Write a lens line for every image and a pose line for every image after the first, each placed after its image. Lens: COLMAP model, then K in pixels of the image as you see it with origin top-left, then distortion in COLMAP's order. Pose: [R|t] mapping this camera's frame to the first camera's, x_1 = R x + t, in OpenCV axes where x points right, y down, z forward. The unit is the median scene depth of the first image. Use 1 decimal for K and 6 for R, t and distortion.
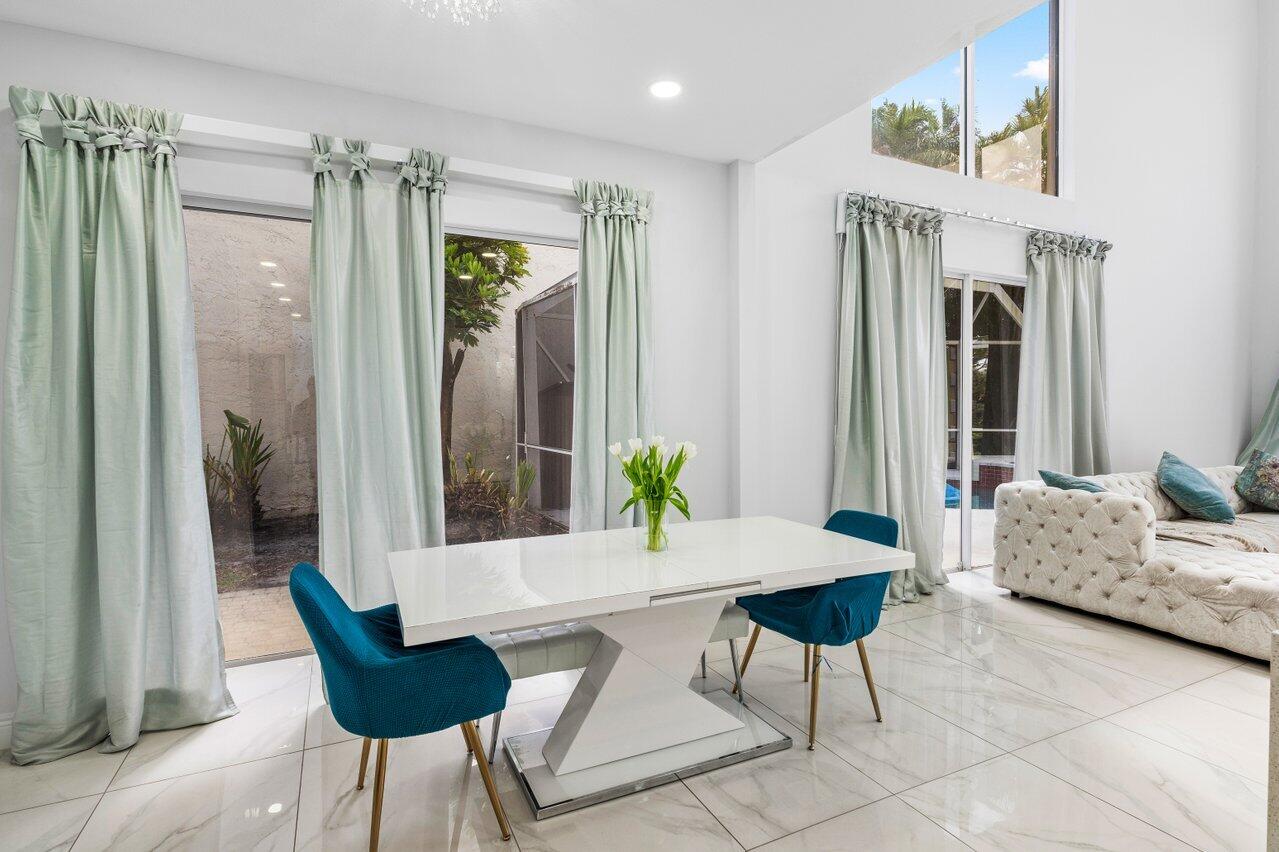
lens RADIAL K [[623.5, 0, 612.2], [0, 623.5, 407.2], [0, 0, 1]] dist [-0.011923, 0.001905]
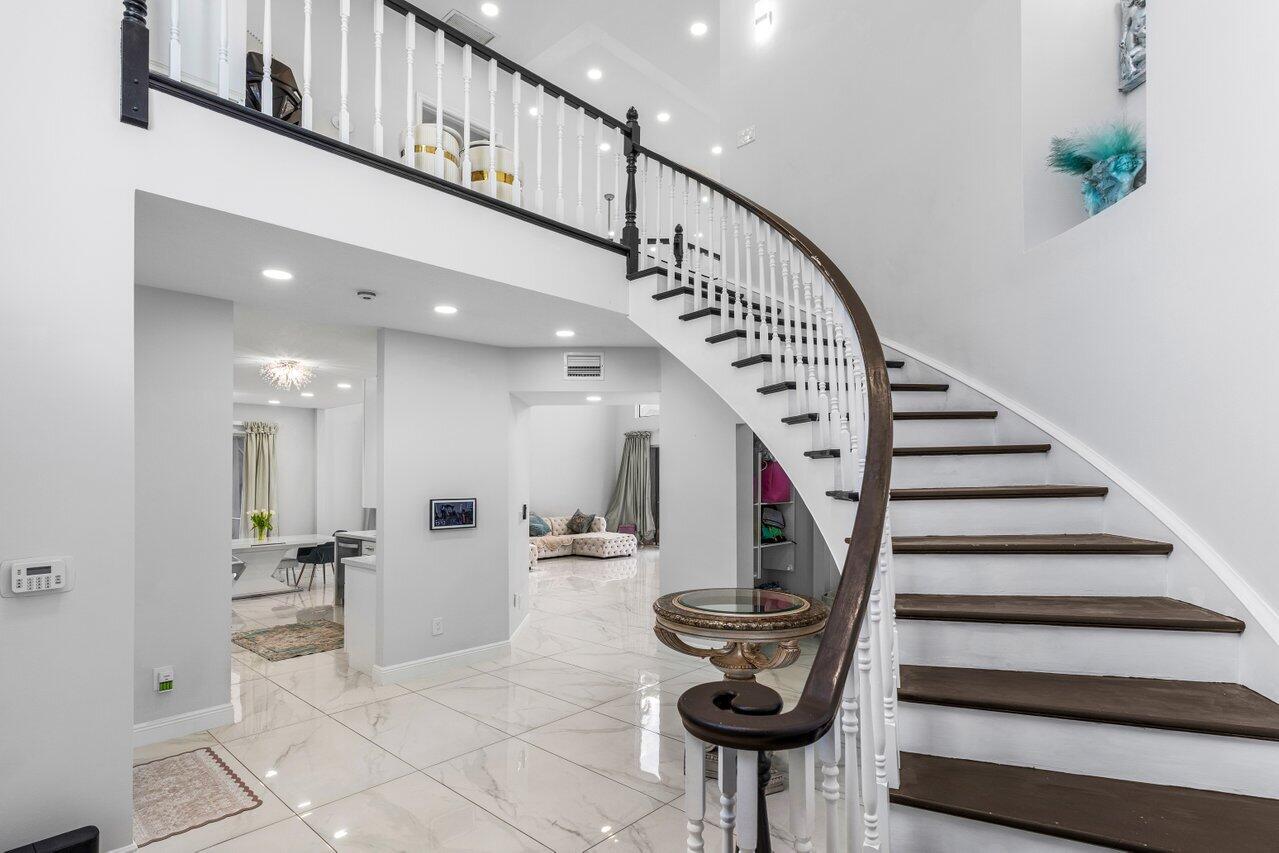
lens RADIAL K [[653.3, 0, 695.9], [0, 653.3, 454.6], [0, 0, 1]] dist [0.002652, 0.000125]
pose [[0.893582, 0.013293, 0.448703, 0.351387], [0.001265, 0.999483, -0.032129, -0.084489], [-0.448898, 0.029277, 0.893103, -2.034702]]
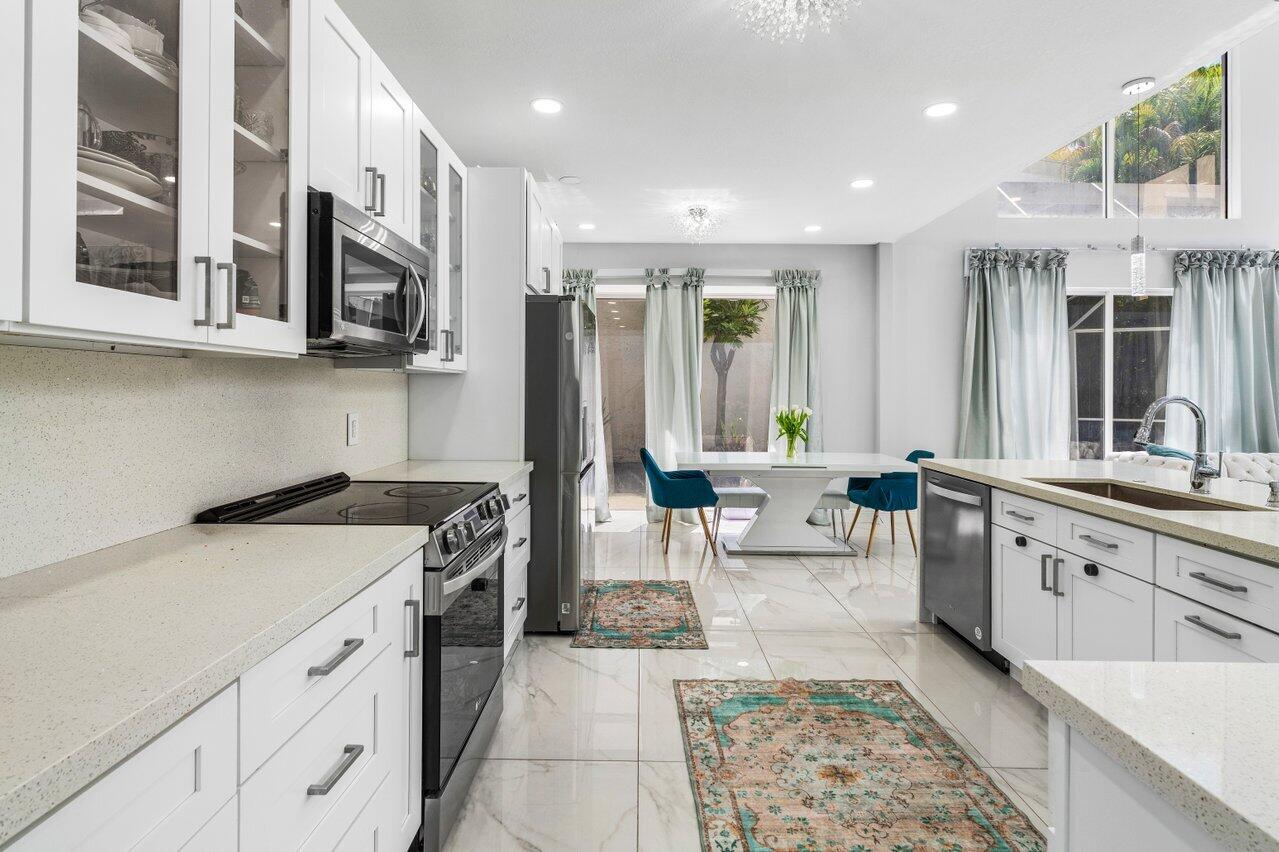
lens RADIAL K [[623.5, 0, 617.2], [0, 623.5, 385.7], [0, 0, 1]] dist [-0.011923, 0.001905]
pose [[0.897609, 0.008729, -0.440706, 0.268945], [-0.013448, 0.999881, -0.007584, 0.002074], [0.440587, 0.012734, 0.897619, -0.678805]]
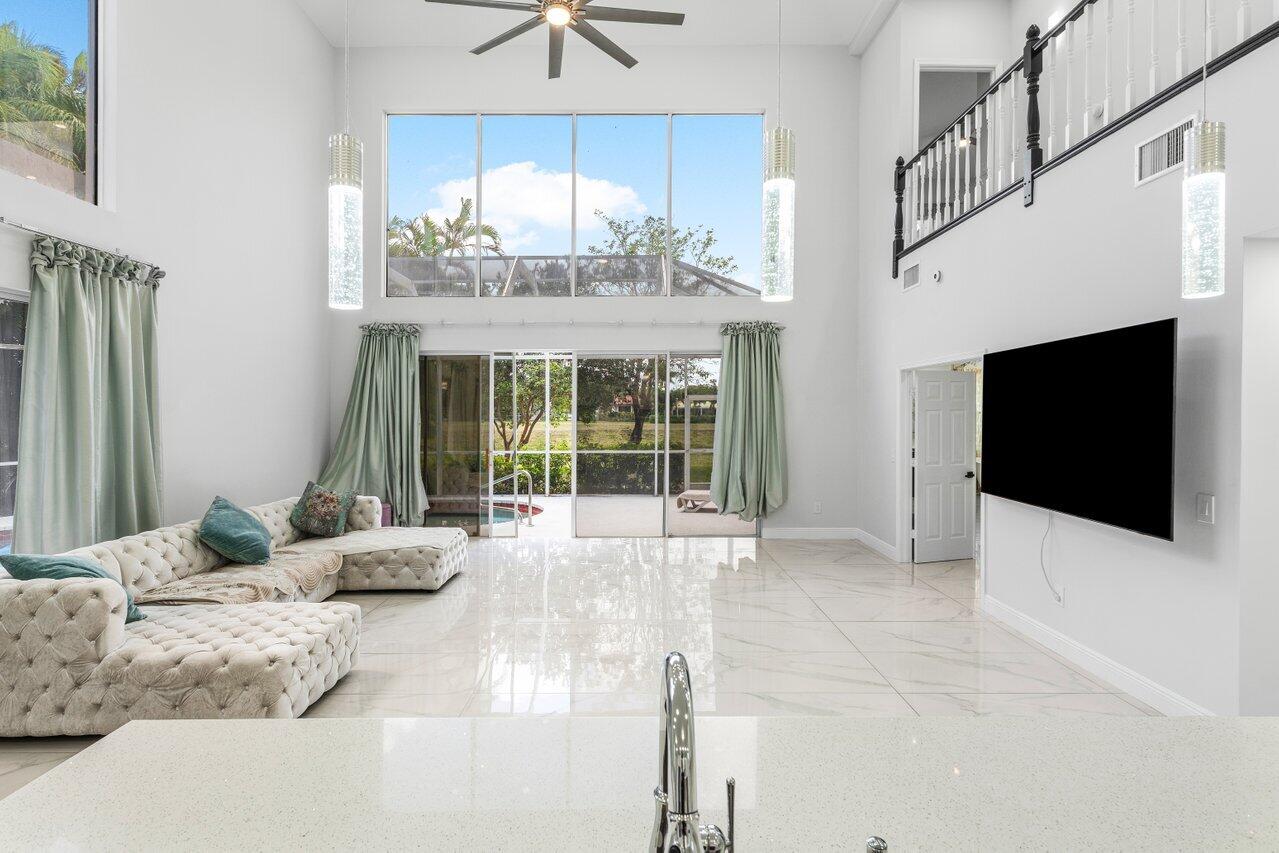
lens RADIAL K [[623.5, 0, 637.4], [0, 623.5, 416.6], [0, 0, 1]] dist [-0.011923, 0.001905]
pose [[0.420712, -0.009207, 0.907147, 0.345052], [0.001244, 0.999953, 0.009573, -0.074478], [-0.907193, -0.002899, 0.420704, -0.015074]]
